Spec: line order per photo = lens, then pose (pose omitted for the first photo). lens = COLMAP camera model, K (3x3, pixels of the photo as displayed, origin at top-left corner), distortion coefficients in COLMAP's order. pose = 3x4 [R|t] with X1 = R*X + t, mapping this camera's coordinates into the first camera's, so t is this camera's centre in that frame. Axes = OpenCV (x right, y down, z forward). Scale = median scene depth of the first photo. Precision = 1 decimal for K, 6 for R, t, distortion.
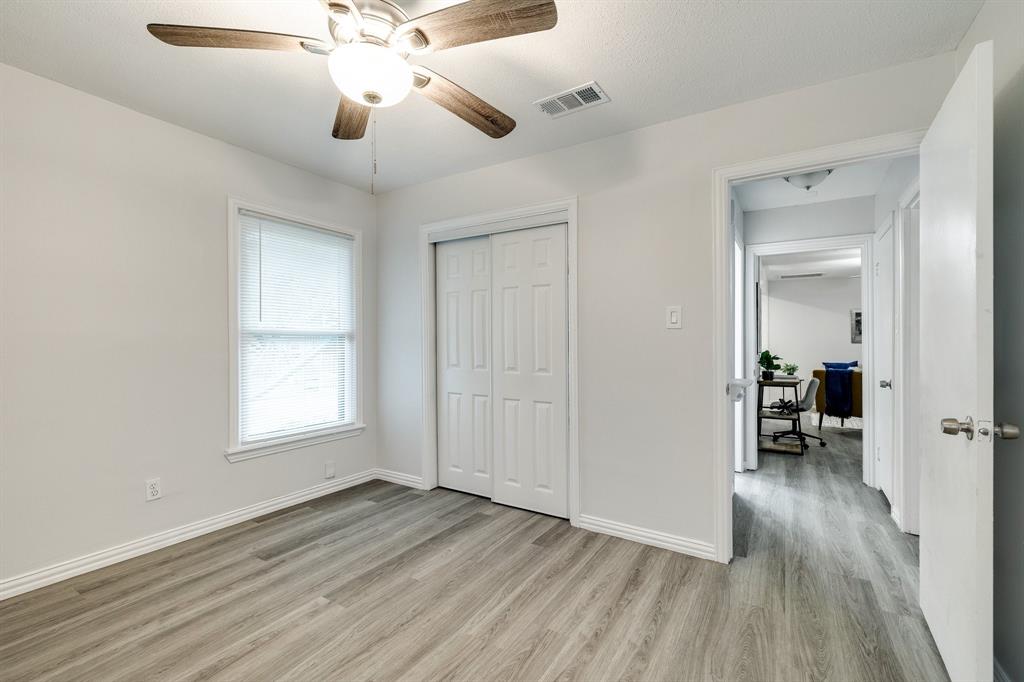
lens RADIAL K [[426.7, 0, 540.6], [0, 426.7, 341.1], [0, 0, 1]] dist [0.024994, -0.000027]
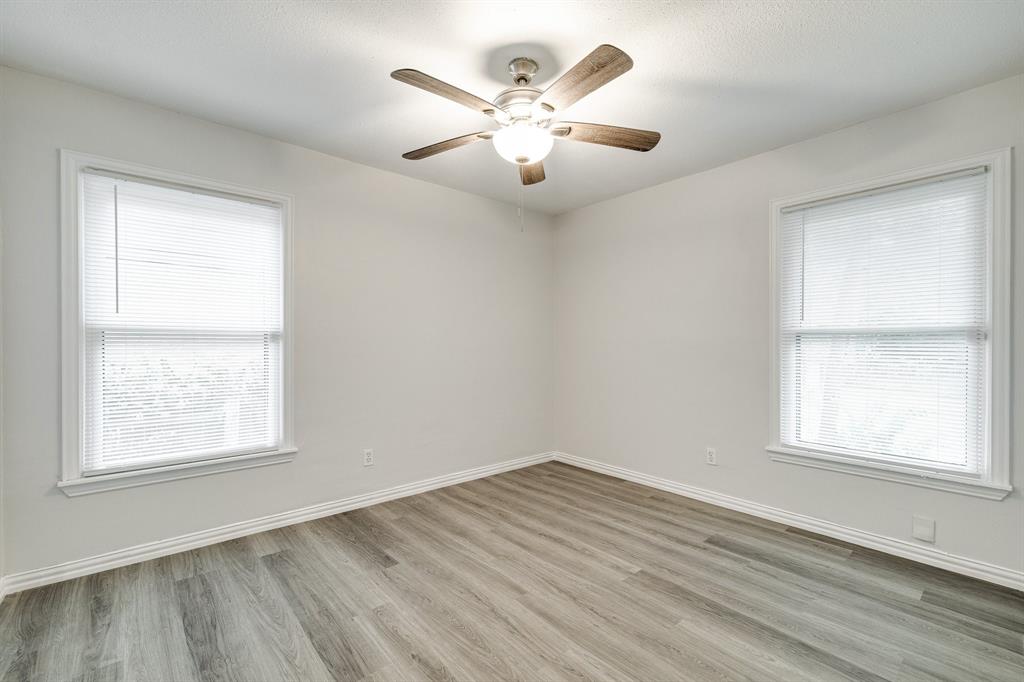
lens RADIAL K [[445.1, 0, 499.2], [0, 445.1, 347.4], [0, 0, 1]] dist [0.001041, 0.000170]
pose [[-0.336851, 0.003596, -0.941551, 0.553844], [0.001240, 0.999994, 0.003375, 0.009065], [0.941557, -0.000031, -0.336854, 0.823091]]
